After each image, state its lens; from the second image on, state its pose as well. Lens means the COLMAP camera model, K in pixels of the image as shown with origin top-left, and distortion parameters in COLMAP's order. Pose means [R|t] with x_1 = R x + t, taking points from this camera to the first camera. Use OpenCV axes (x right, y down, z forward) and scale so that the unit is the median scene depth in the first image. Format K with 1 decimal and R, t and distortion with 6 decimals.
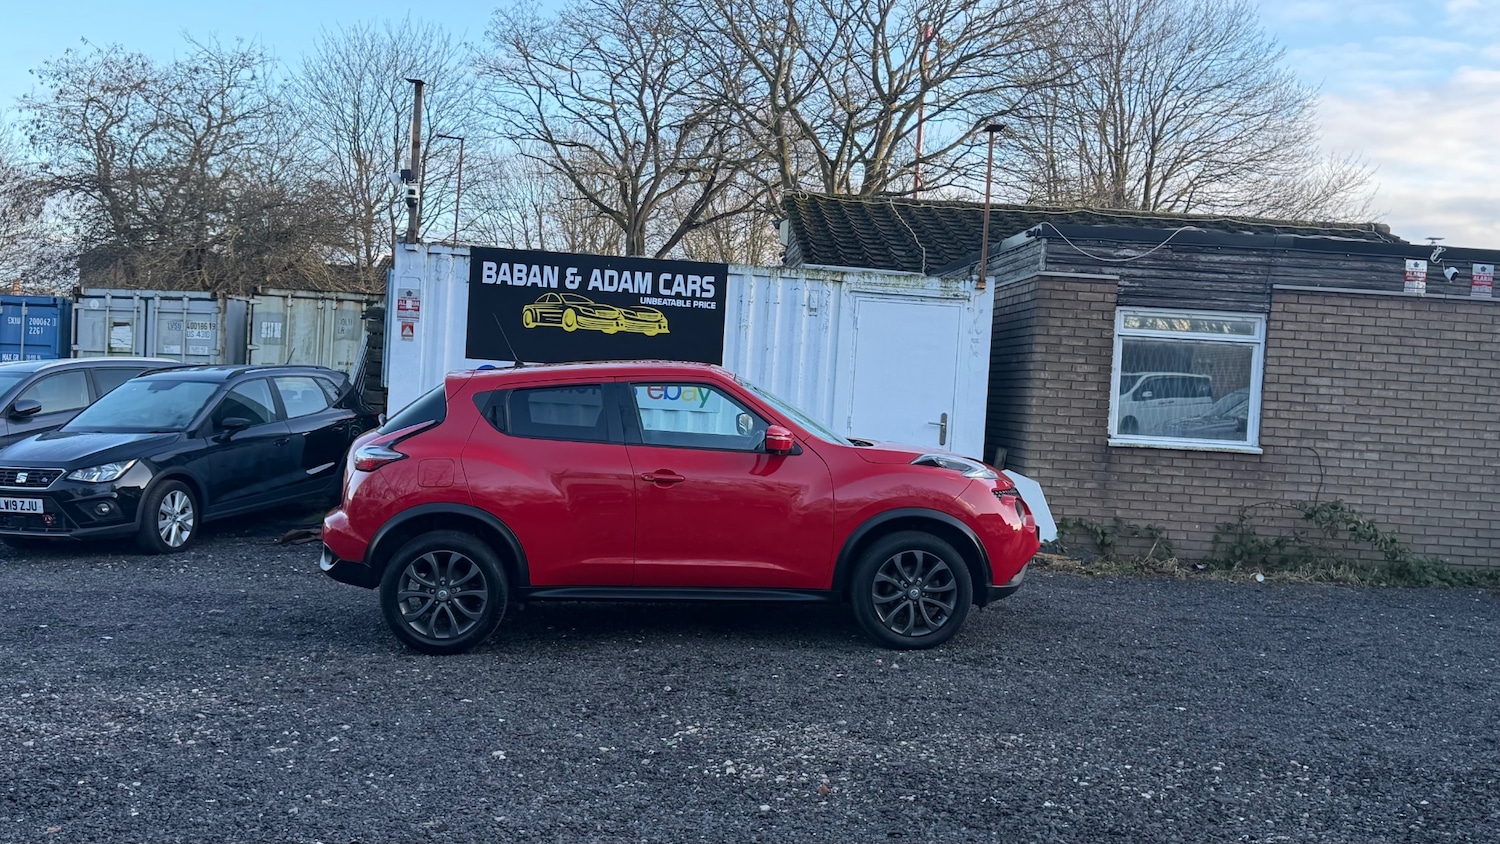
lens RADIAL K [[1458.5, 0, 735.6], [0, 1458.5, 423.8], [0, 0, 1]] dist [0.189033, -0.425210]
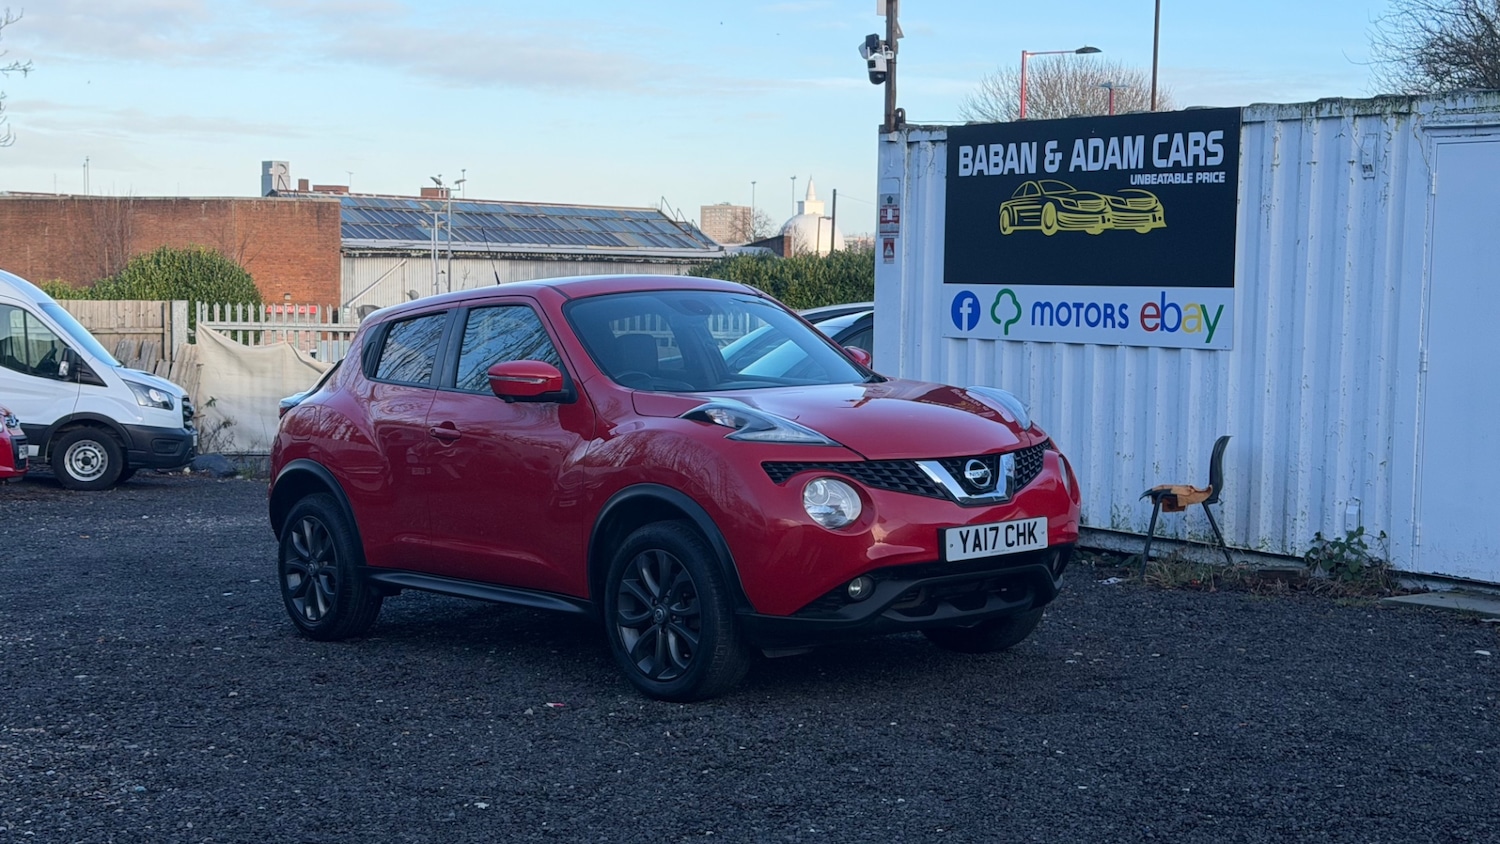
lens RADIAL K [[2067.5, 0, 743.3], [0, 2067.5, 428.3], [0, 0, 1]] dist [0.153948, -0.161226]
pose [[0.597239, 0.009348, -0.802009, 0.573910], [0.001591, 0.999916, 0.012840, 0.013574], [0.802062, -0.008944, 0.597174, 0.310124]]
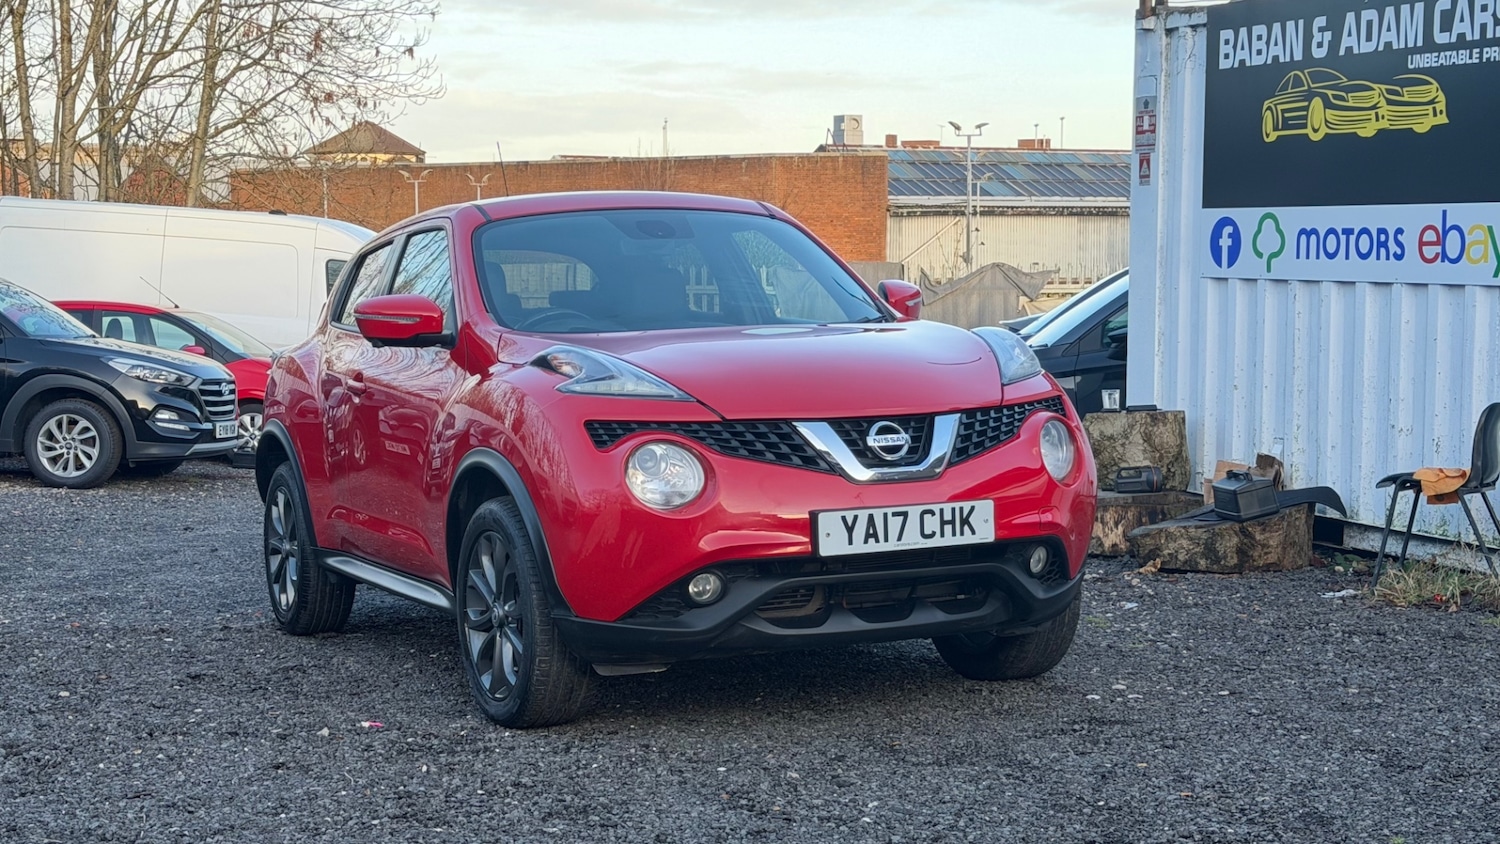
lens RADIAL K [[2307.8, 0, 726.3], [0, 2307.8, 427.8], [0, 0, 1]] dist [0.167839, -0.263531]
pose [[0.350299, 0.020888, -0.936405, 0.589012], [-0.002599, 0.999769, 0.021330, 0.021255], [0.936634, -0.005038, 0.350272, 0.513362]]
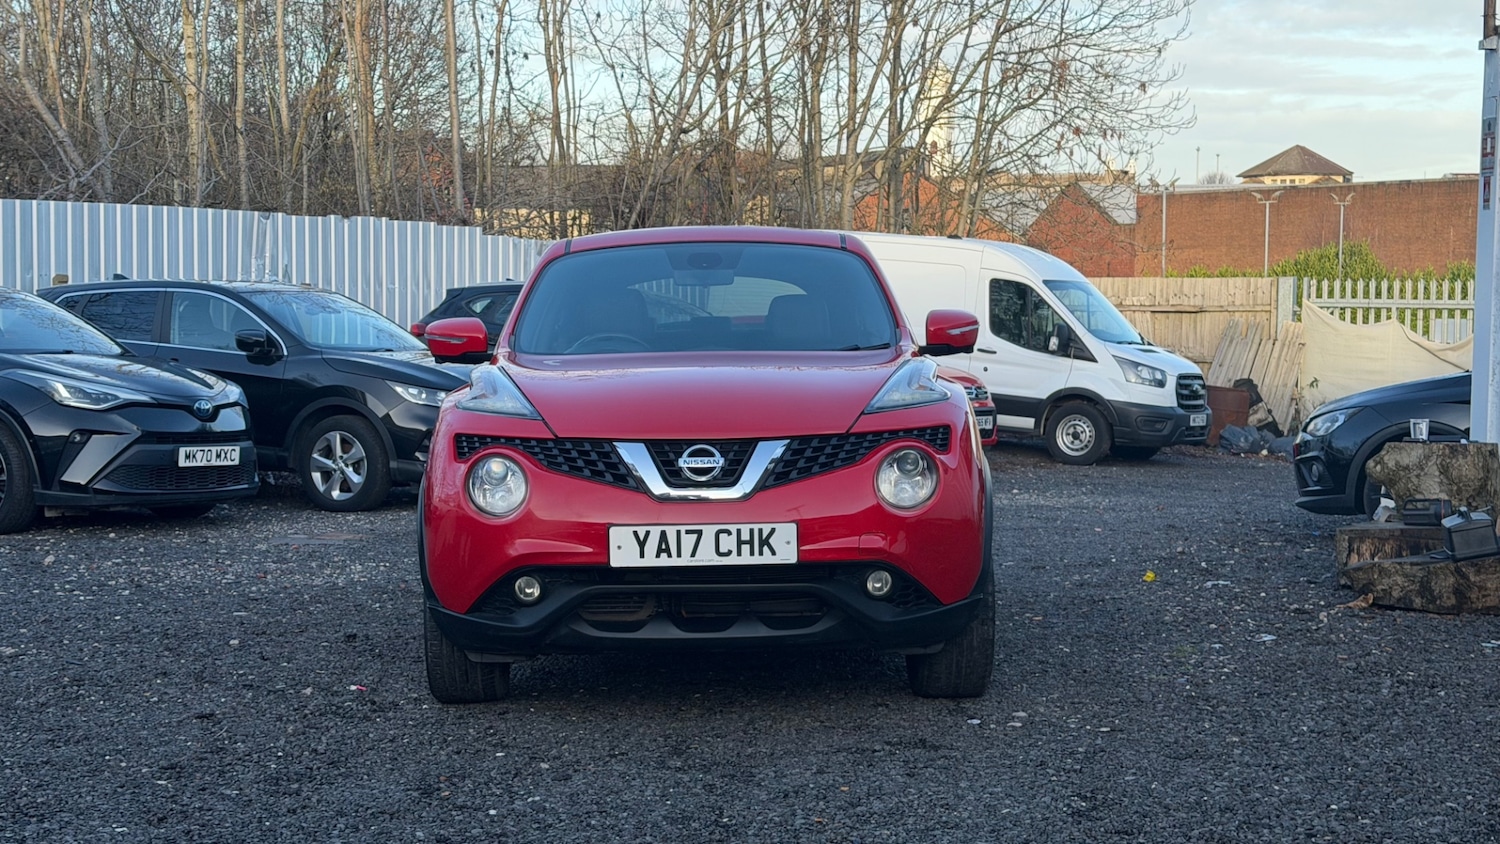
lens RADIAL K [[2067.5, 0, 743.3], [0, 2067.5, 428.3], [0, 0, 1]] dist [0.153948, -0.161226]
pose [[-0.057253, 0.028055, -0.997965, 0.609257], [-0.027844, 0.999171, 0.029686, 0.012259], [0.997971, 0.029487, -0.056424, 0.756049]]
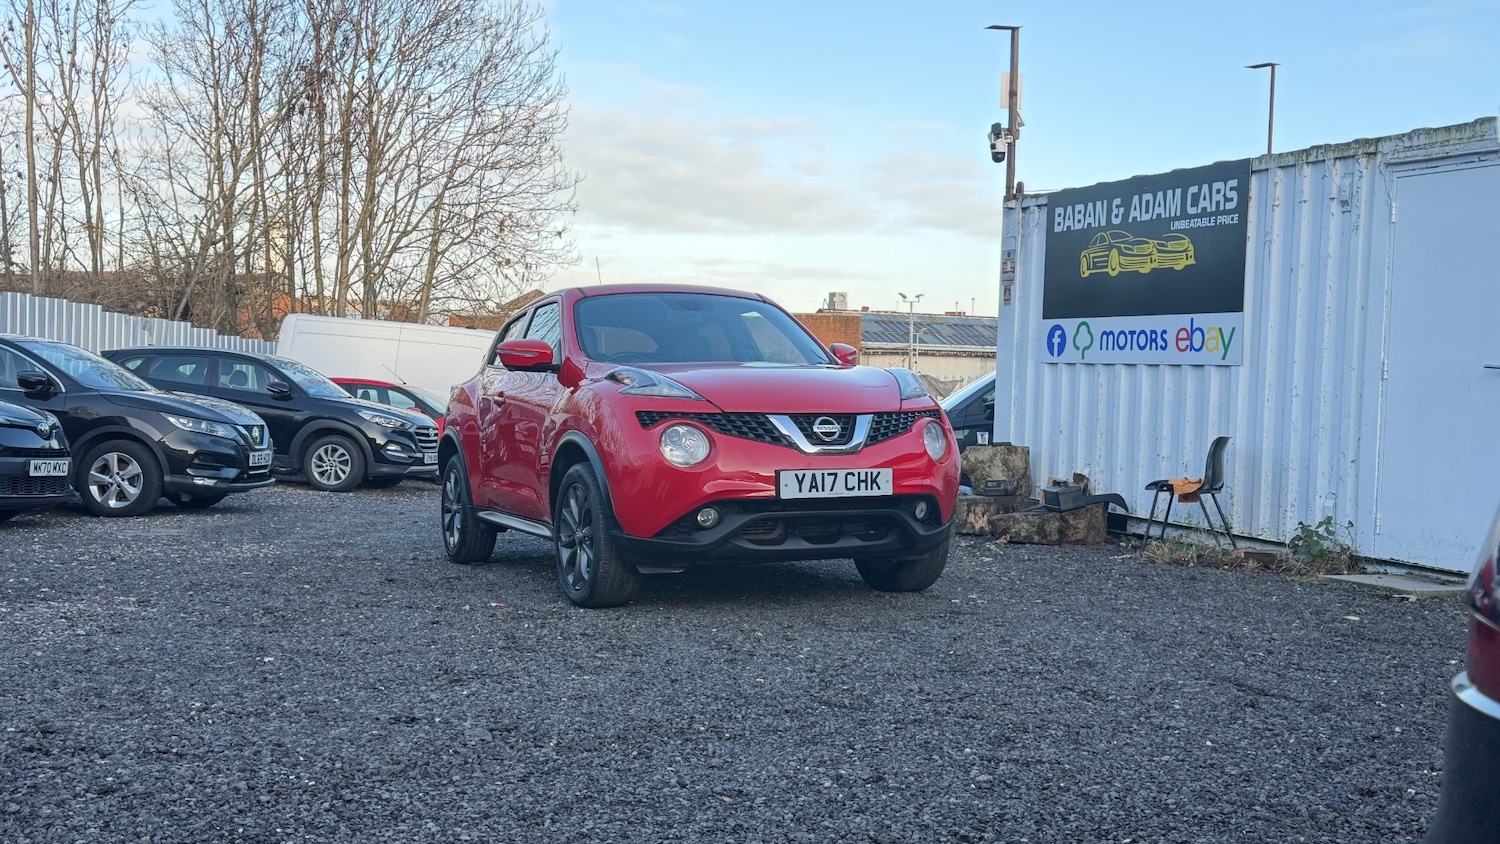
lens RADIAL K [[1458.0, 0, 743.6], [0, 1458.0, 425.5], [0, 0, 1]] dist [0.191678, -0.433207]
pose [[0.340917, -0.010313, -0.940037, 0.594358], [-0.029676, 0.999323, -0.021726, 0.045033], [0.939625, 0.035303, 0.340380, 0.523930]]
